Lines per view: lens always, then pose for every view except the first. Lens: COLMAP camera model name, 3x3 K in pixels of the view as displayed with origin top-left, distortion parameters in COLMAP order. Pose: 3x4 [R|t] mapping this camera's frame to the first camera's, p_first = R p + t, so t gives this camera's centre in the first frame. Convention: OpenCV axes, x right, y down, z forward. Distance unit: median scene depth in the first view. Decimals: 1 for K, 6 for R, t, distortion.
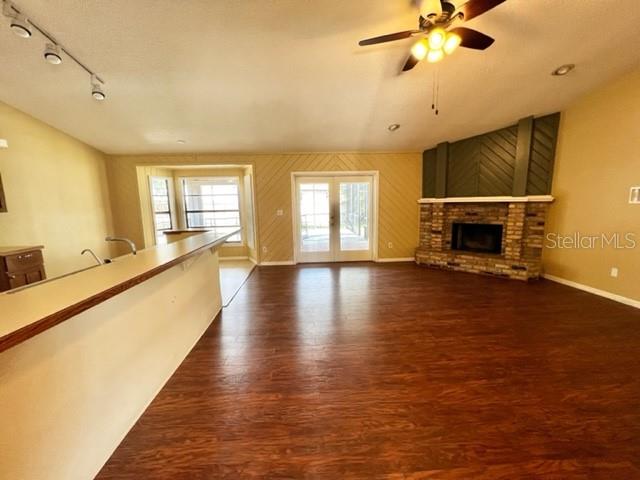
lens RADIAL K [[255.9, 0, 316.2], [0, 255.9, 244.9], [0, 0, 1]] dist [-0.008377, 0.000148]
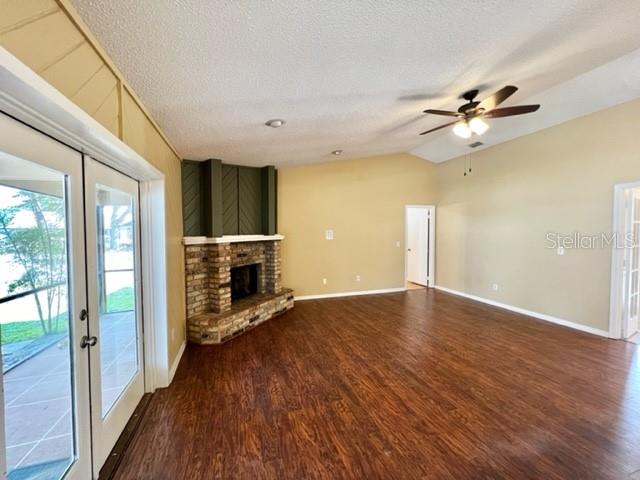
lens RADIAL K [[255.9, 0, 324.8], [0, 255.9, 238.1], [0, 0, 1]] dist [-0.008377, 0.000148]
pose [[-0.266988, -0.006256, 0.963680, -0.278343], [0.175095, 0.983020, 0.054891, -0.174880], [-0.947660, 0.183391, -0.261359, 0.951418]]
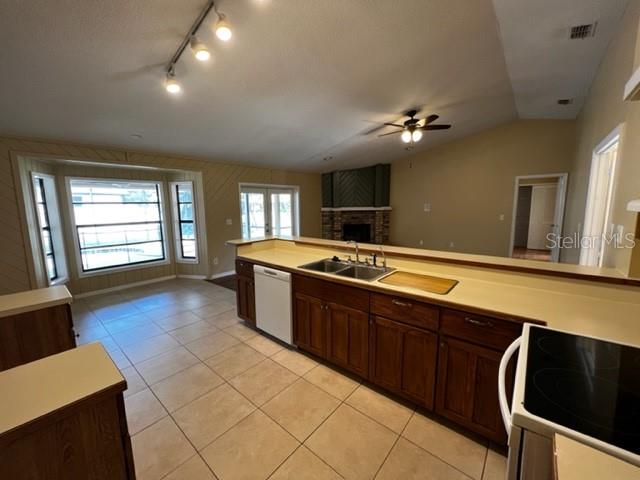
lens RADIAL K [[255.9, 0, 324.4], [0, 255.9, 239.2], [0, 0, 1]] dist [-0.008377, 0.000148]
pose [[0.685968, -0.082562, 0.722932, -0.669742], [0.123475, 0.992340, -0.003833, -0.008567], [-0.717078, 0.091893, 0.690908, 0.055878]]
